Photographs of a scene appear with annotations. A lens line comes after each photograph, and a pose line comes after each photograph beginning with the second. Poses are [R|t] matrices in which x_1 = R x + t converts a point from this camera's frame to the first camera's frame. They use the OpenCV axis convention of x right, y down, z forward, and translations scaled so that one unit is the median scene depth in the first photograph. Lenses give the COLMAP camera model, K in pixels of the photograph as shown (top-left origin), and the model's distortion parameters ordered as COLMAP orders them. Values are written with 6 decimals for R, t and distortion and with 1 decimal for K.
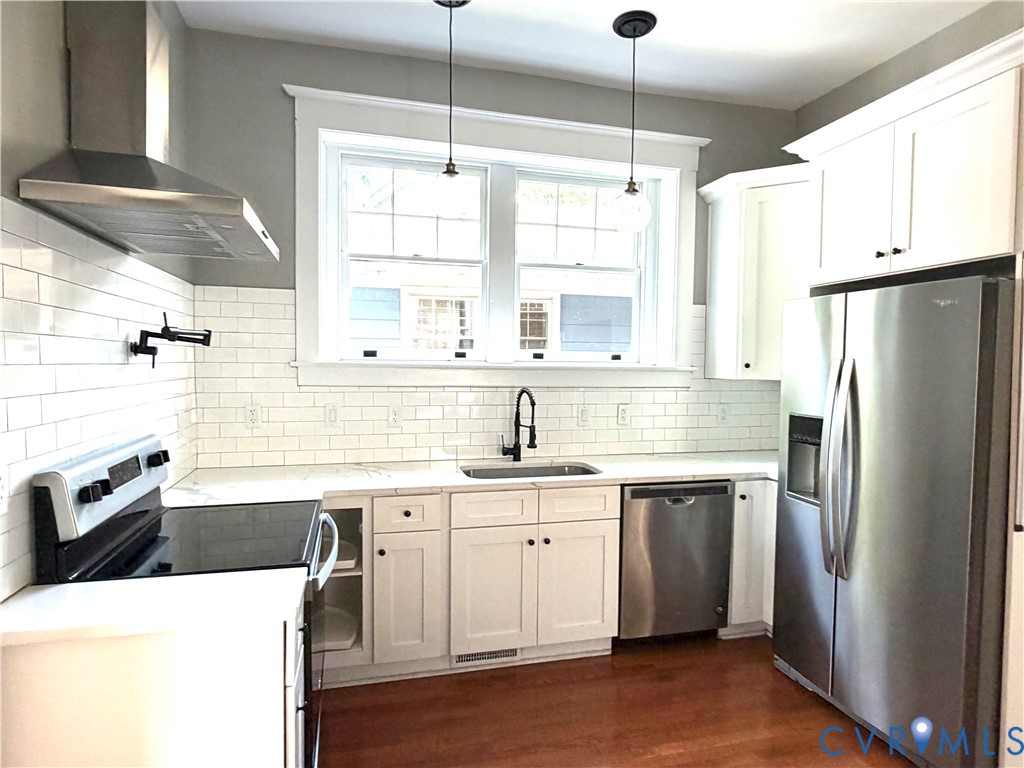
lens RADIAL K [[588.0, 0, 513.5], [0, 588.0, 386.1], [0, 0, 1]] dist [0.002772, 0.000953]
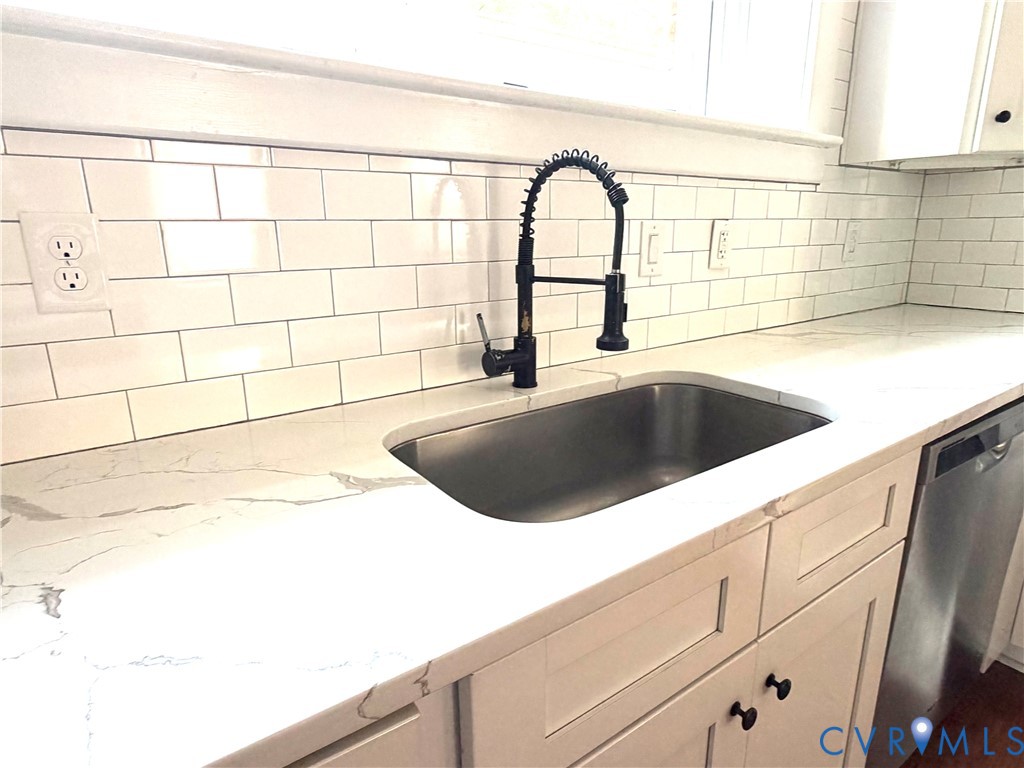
lens RADIAL K [[588.0, 0, 505.6], [0, 588.0, 382.6], [0, 0, 1]] dist [0.002772, 0.000953]
pose [[0.932100, -0.109032, 0.345401, -0.121817], [0.031379, 0.974339, 0.222887, 0.048789], [-0.360839, -0.196915, 0.911603, 0.695219]]
